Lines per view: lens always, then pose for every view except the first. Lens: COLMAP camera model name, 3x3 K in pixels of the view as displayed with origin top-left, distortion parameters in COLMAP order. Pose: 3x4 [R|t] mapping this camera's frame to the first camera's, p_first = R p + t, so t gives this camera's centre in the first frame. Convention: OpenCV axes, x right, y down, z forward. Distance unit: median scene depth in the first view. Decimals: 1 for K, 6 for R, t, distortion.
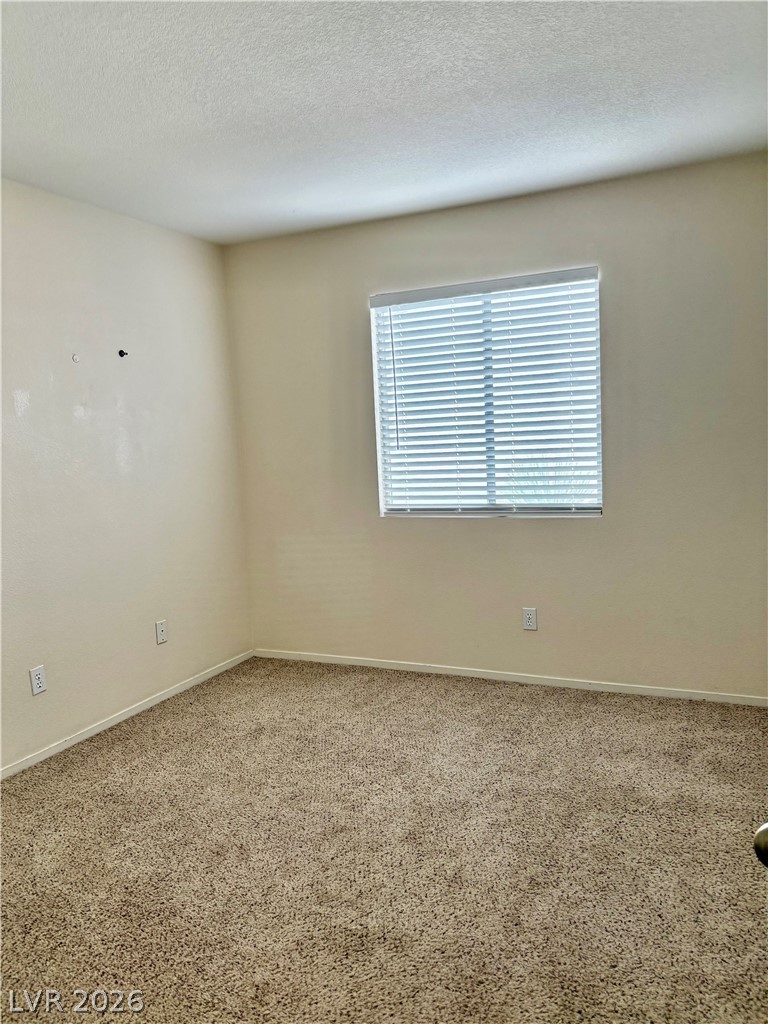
lens RADIAL K [[771.1, 0, 380.7], [0, 771.1, 515.4], [0, 0, 1]] dist [0.030868, -0.039514]
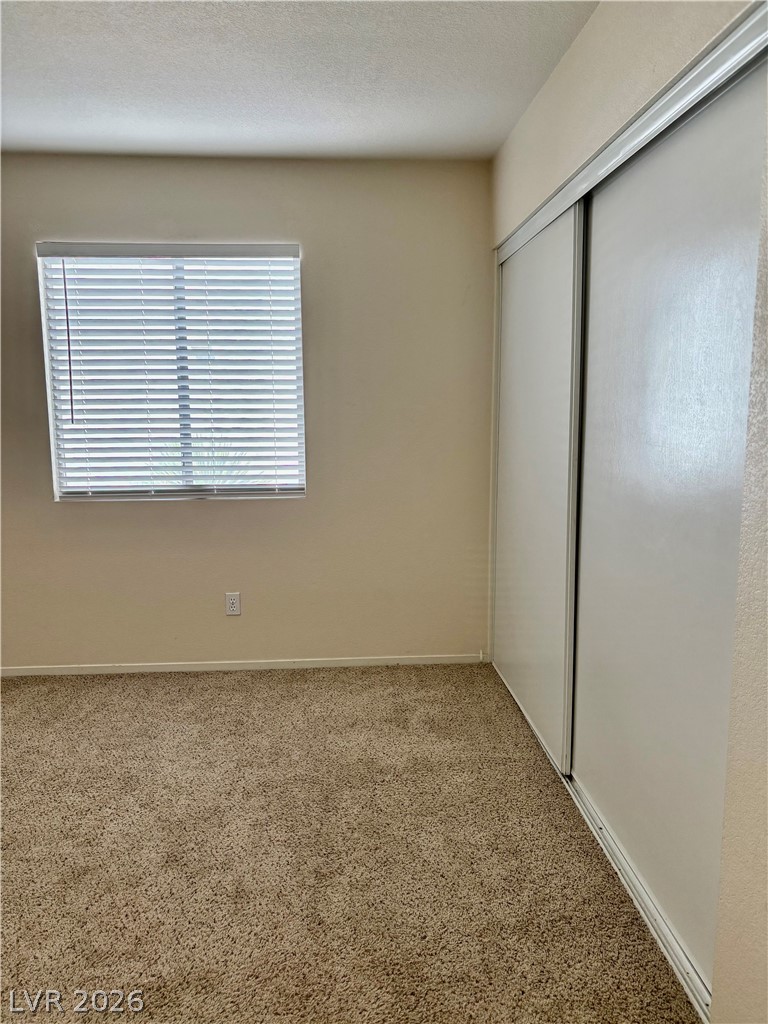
lens RADIAL K [[771.1, 0, 385.2], [0, 771.1, 513.7], [0, 0, 1]] dist [0.030868, -0.039514]
pose [[0.874932, -0.029464, 0.483348, -0.137152], [0.016778, 0.999392, 0.030550, -0.006810], [-0.483955, -0.018620, 0.874895, 0.084893]]
